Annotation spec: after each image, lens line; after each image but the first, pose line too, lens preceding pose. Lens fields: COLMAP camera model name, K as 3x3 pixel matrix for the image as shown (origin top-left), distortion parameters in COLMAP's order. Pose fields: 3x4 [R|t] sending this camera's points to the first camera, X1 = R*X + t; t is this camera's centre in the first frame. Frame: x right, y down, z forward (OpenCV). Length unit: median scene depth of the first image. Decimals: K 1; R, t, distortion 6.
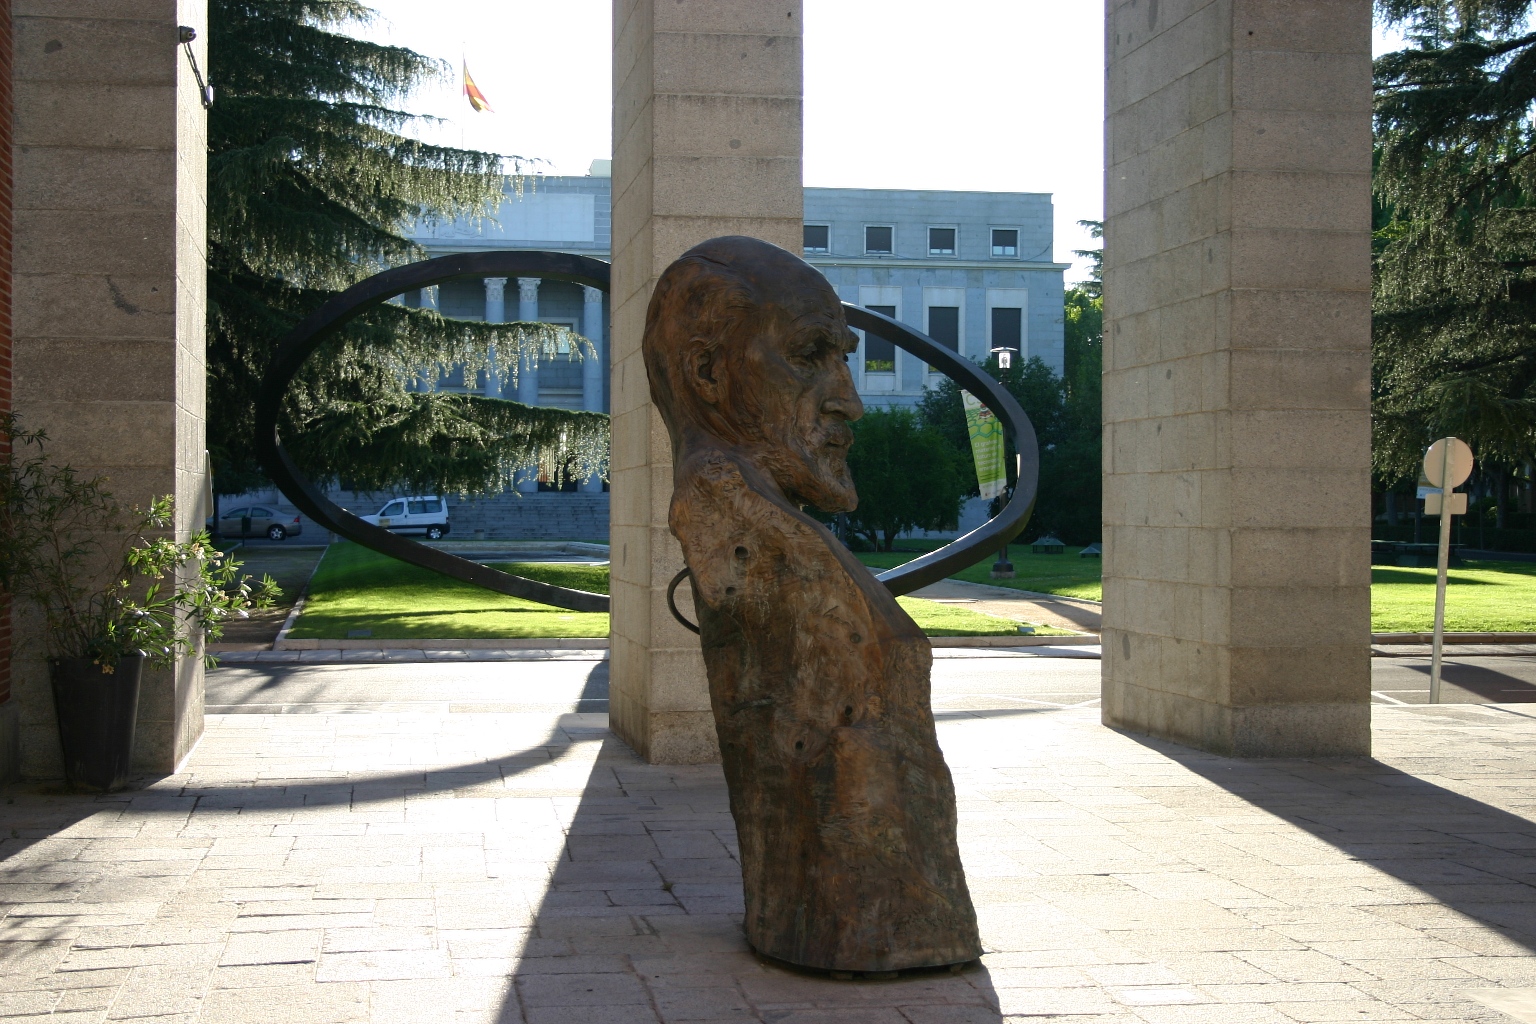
lens RADIAL K [[2471.1, 0, 867.7], [0, 2471.1, 509.4], [0, 0, 1]] dist [0.009524, 0.022708]
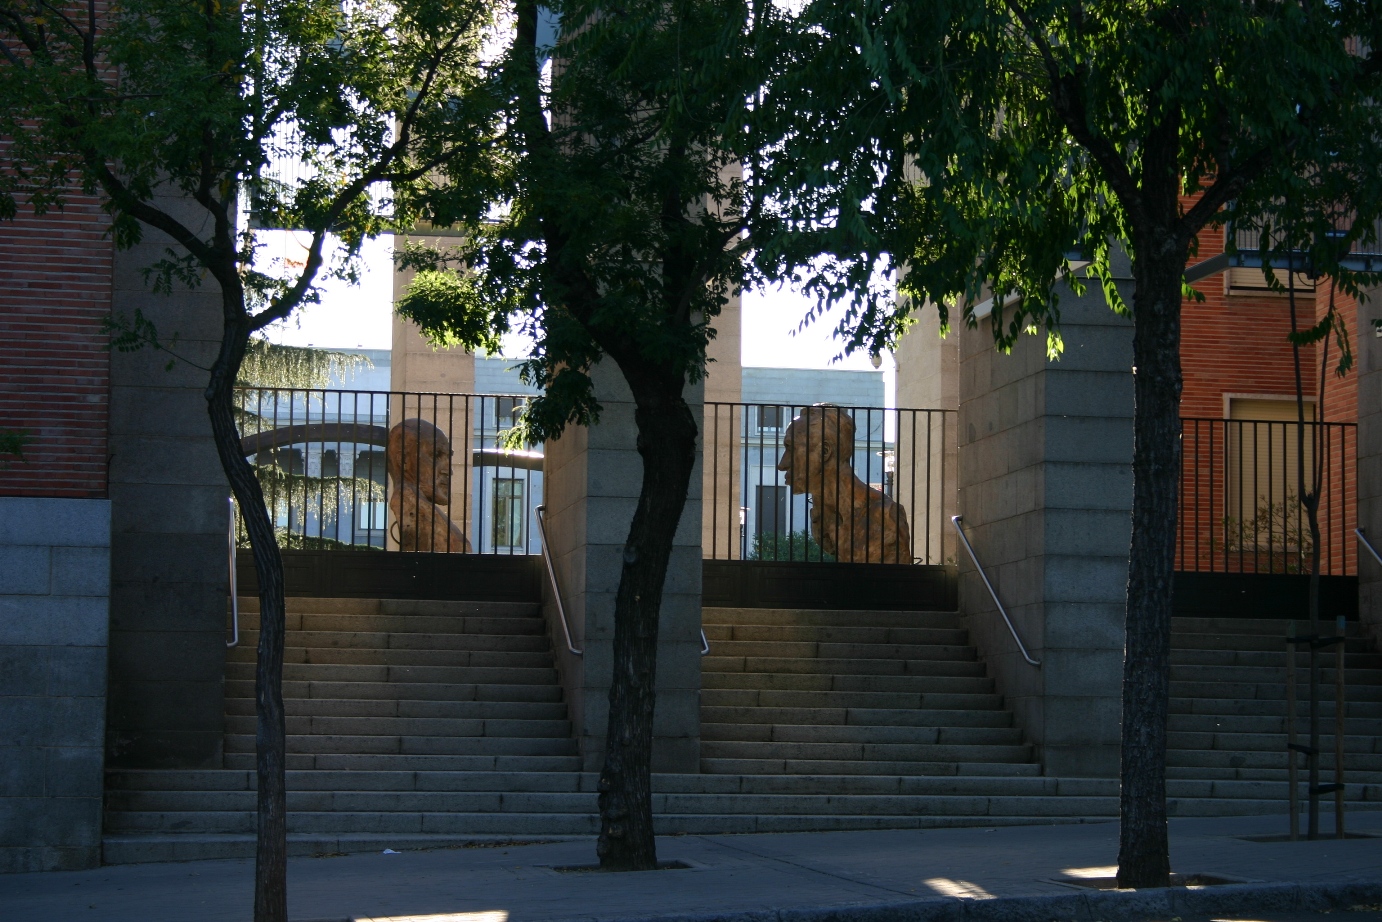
lens RADIAL K [[3265.7, 0, 694.8], [0, 3265.7, 443.2], [0, 0, 1]] dist [0.066231, 0.264088]
pose [[0.999825, 0.010848, -0.015254, 0.109996], [-0.012315, 0.994953, -0.099580, 0.112609], [0.014097, 0.099750, 0.994913, -1.069493]]
